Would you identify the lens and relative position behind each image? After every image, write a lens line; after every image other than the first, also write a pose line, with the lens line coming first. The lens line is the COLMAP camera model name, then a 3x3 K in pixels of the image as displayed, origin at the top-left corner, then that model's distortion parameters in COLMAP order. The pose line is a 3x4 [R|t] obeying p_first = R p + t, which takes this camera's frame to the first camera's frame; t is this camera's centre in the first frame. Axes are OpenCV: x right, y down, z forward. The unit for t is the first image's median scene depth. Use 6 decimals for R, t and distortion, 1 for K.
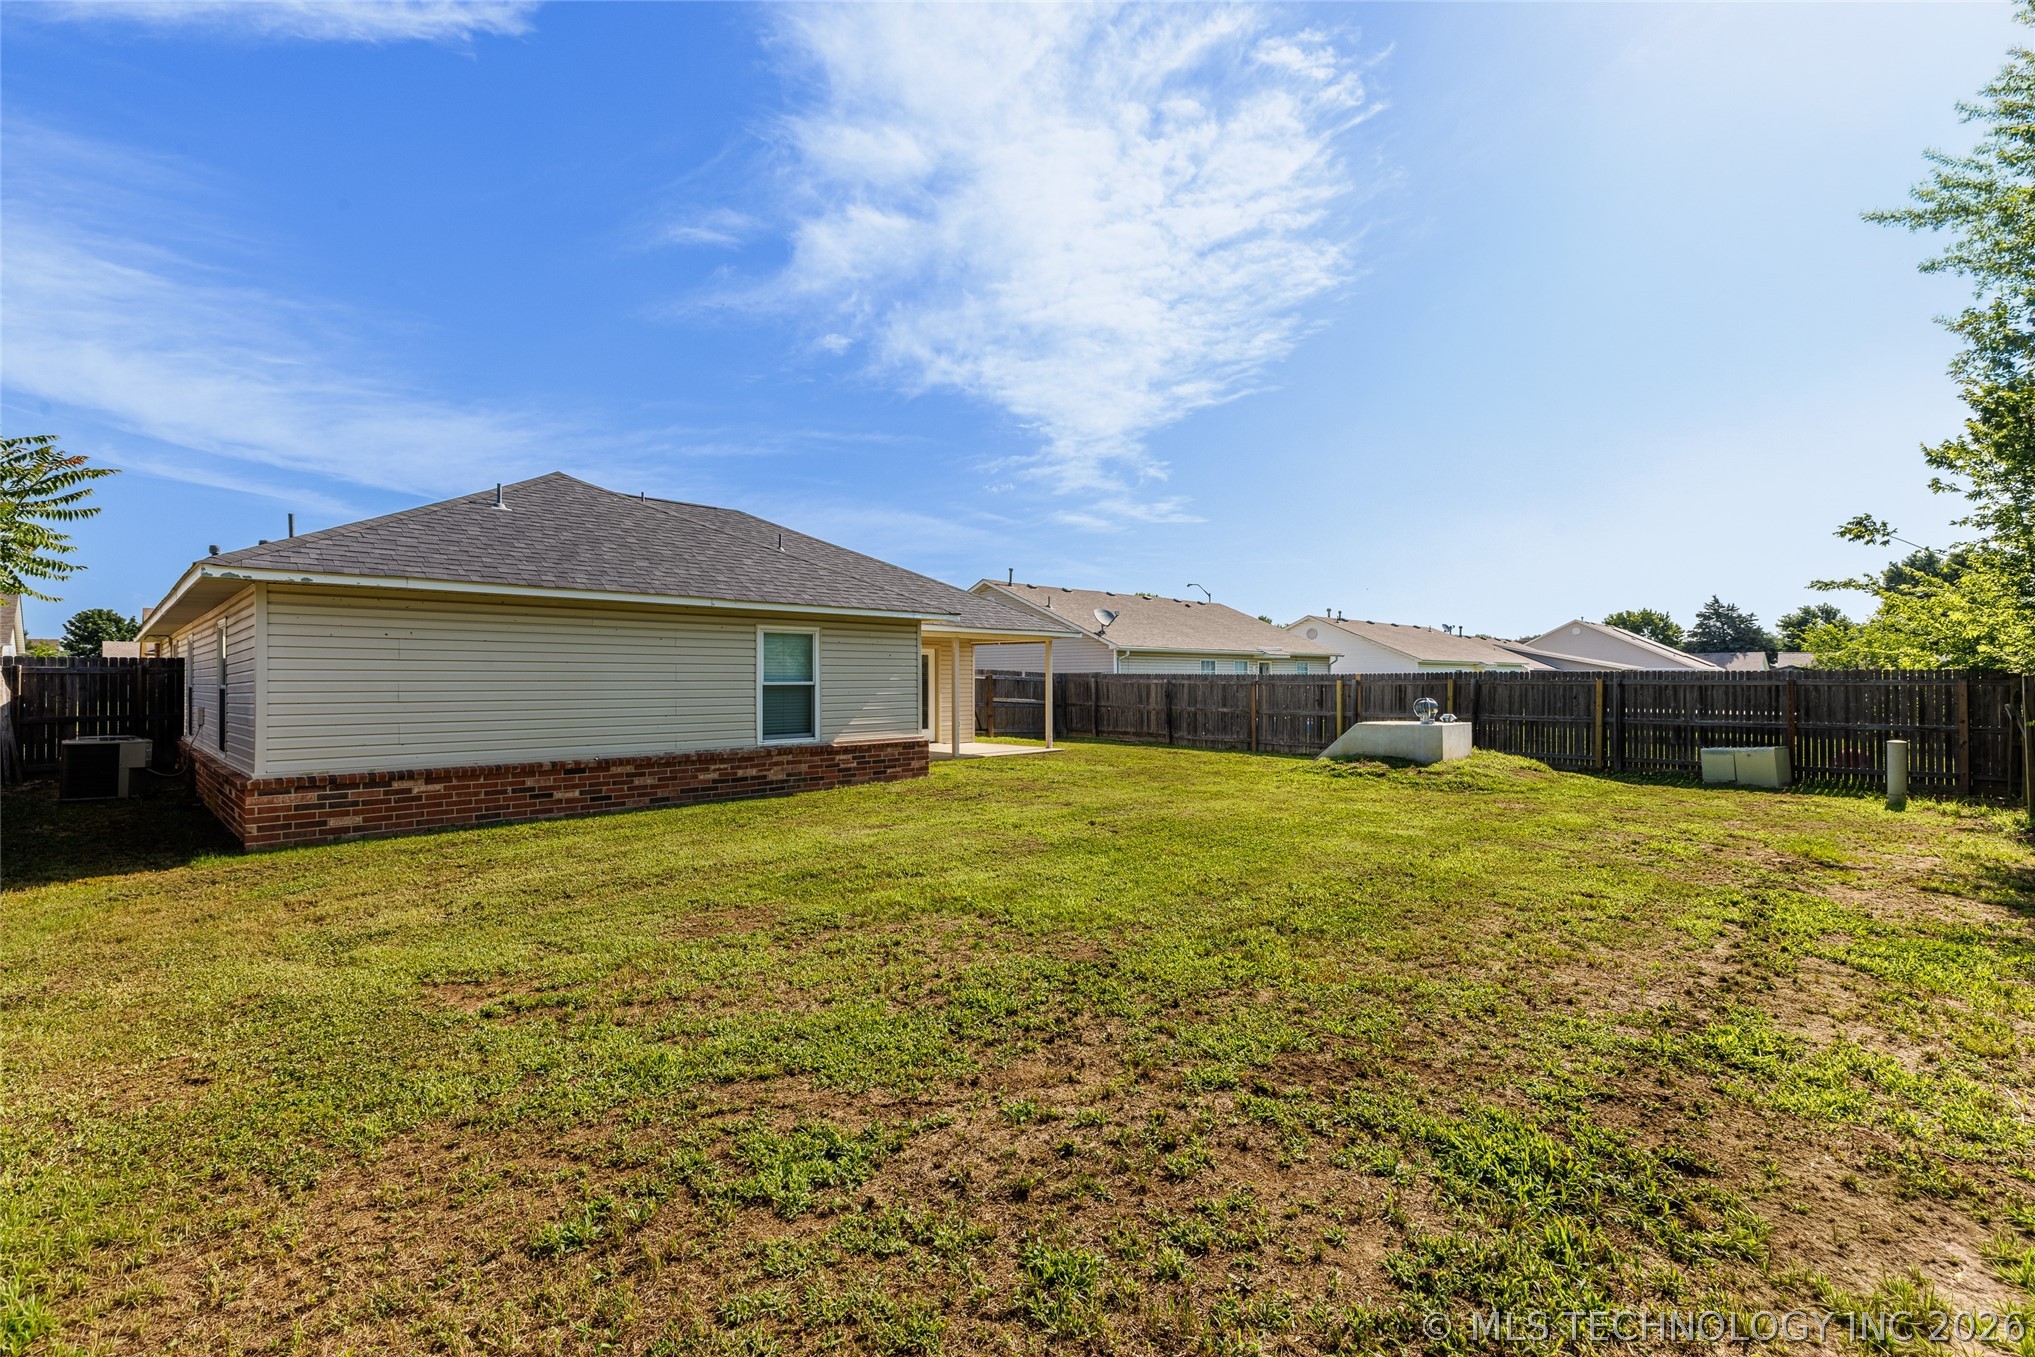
lens RADIAL K [[903.7, 0, 997.6], [0, 903.7, 684.2], [0, 0, 1]] dist [0.004868, -0.000058]
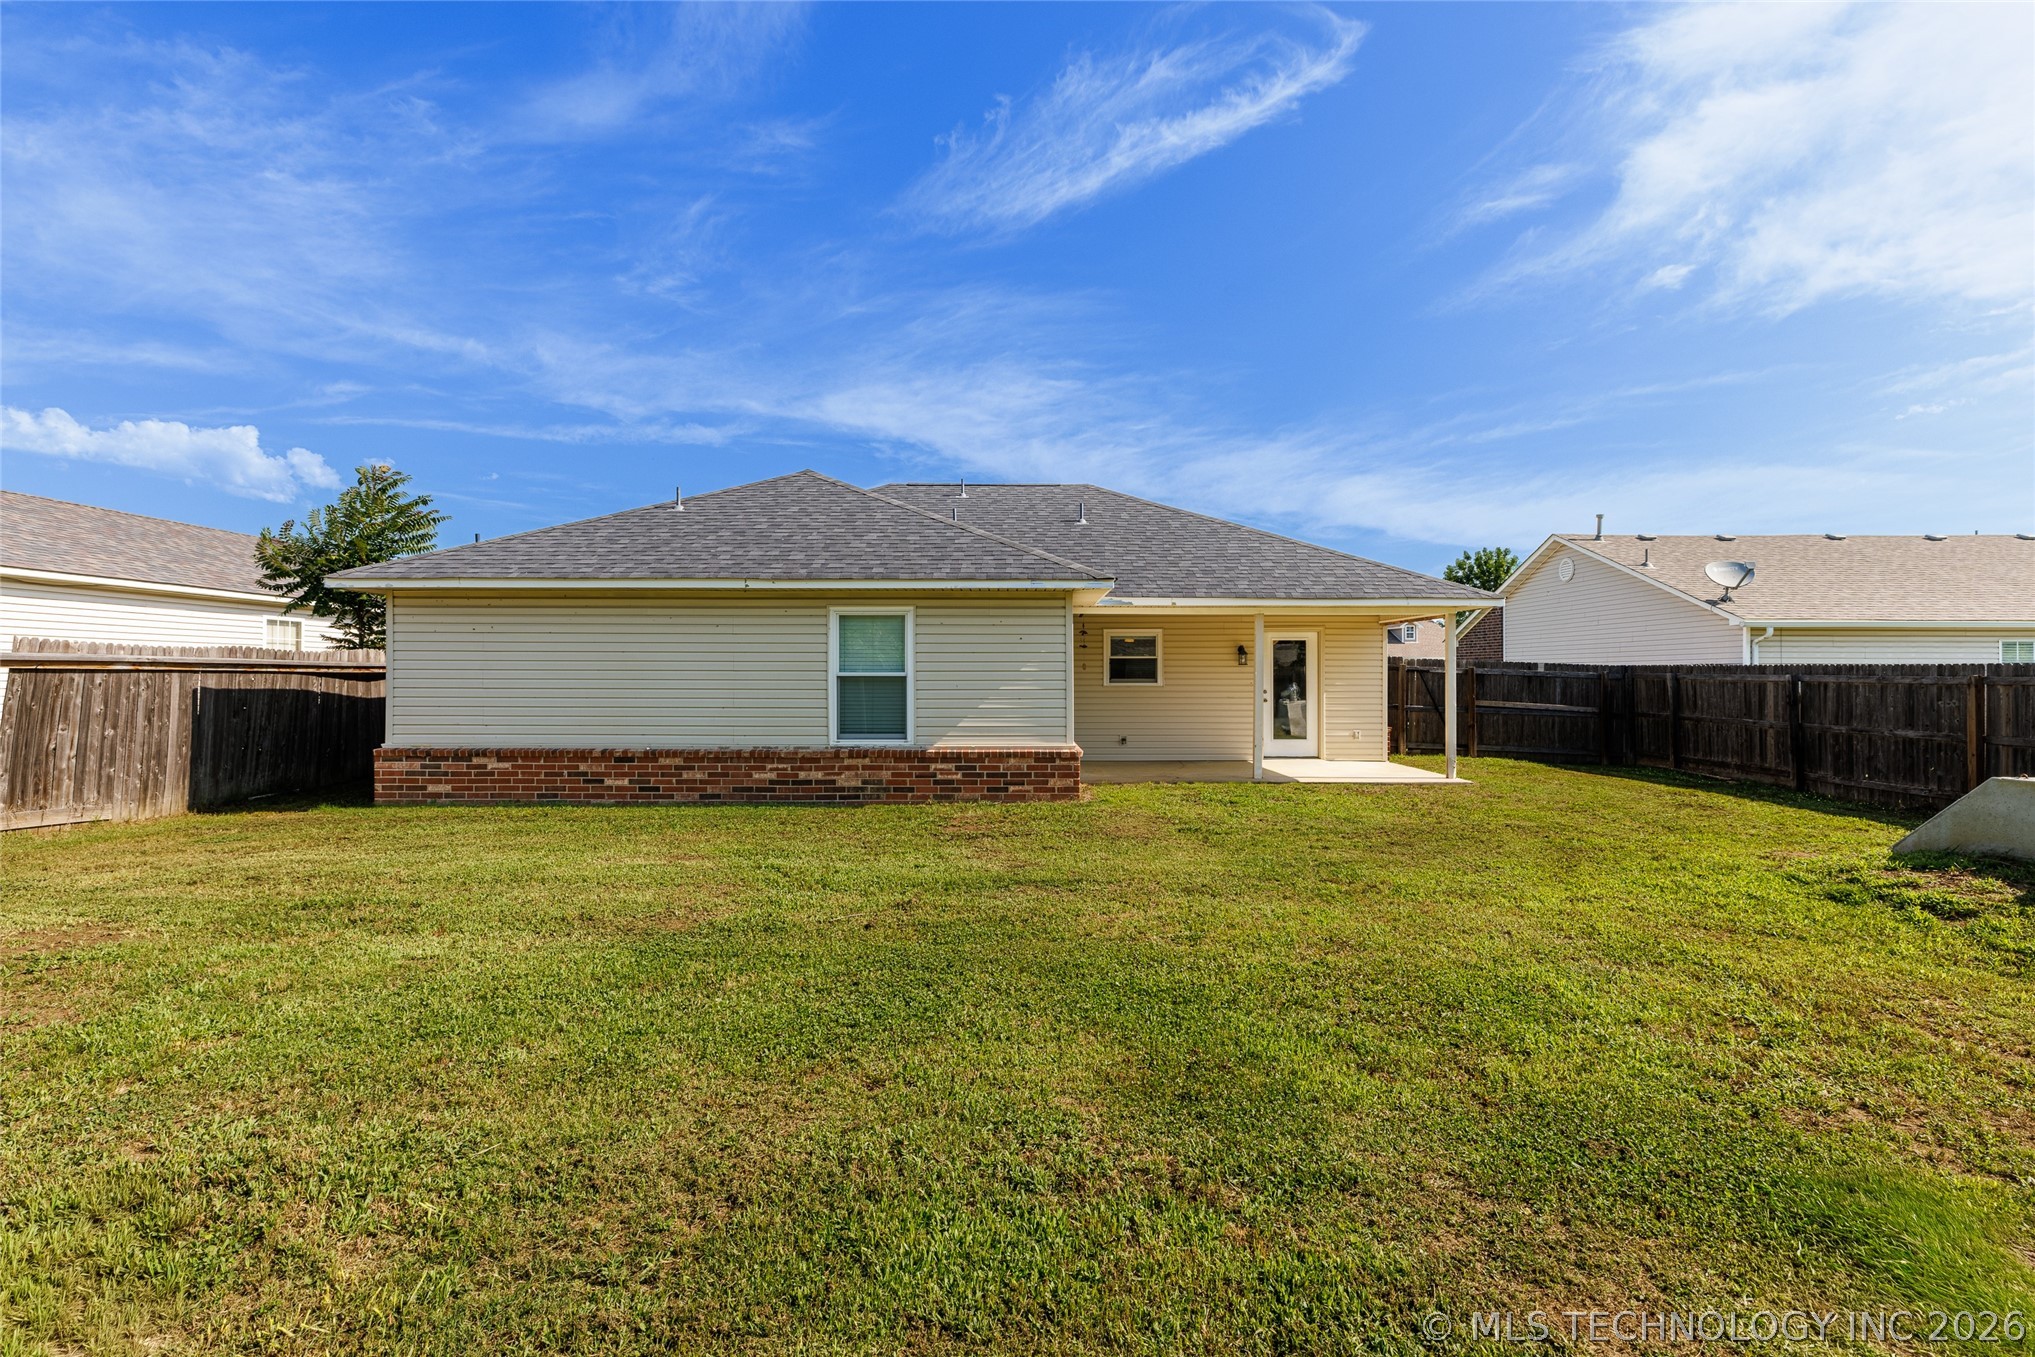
lens RADIAL K [[903.7, 0, 1058.9], [0, 903.7, 689.5], [0, 0, 1]] dist [0.004868, -0.000058]
pose [[0.715143, 0.012449, -0.698868, 0.438347], [-0.008019, 0.999922, 0.009606, 0.003360], [0.698933, -0.001266, 0.715186, 0.466558]]
